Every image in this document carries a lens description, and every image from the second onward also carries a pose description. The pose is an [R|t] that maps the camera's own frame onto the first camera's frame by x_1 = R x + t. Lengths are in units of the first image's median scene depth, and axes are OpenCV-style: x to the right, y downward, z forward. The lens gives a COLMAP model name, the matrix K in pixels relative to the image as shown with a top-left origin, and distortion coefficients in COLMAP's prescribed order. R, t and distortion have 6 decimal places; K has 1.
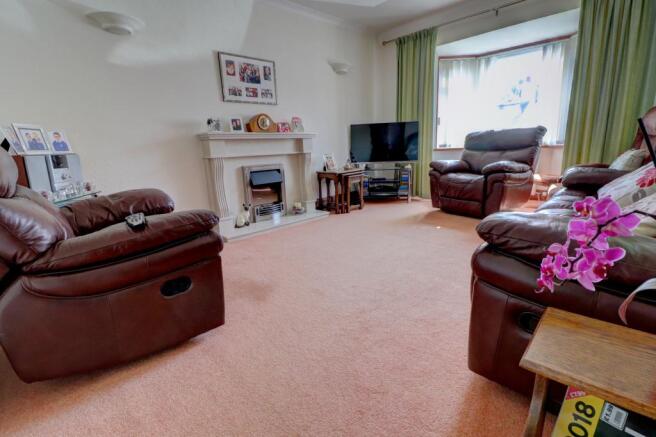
lens RADIAL K [[308.8, 0, 331.7], [0, 308.8, 214.7], [0, 0, 1]] dist [-0.018156, -0.000634]
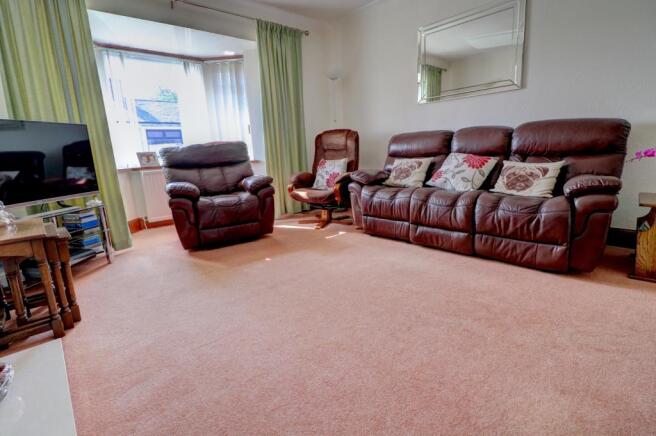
lens RADIAL K [[308.8, 0, 331.7], [0, 308.8, 214.2], [0, 0, 1]] dist [-0.018156, -0.000634]
pose [[0.023990, -0.157046, 0.987300, -0.333920], [0.253942, 0.956149, 0.145920, -0.115970], [-0.966922, 0.247216, 0.062819, 0.619542]]
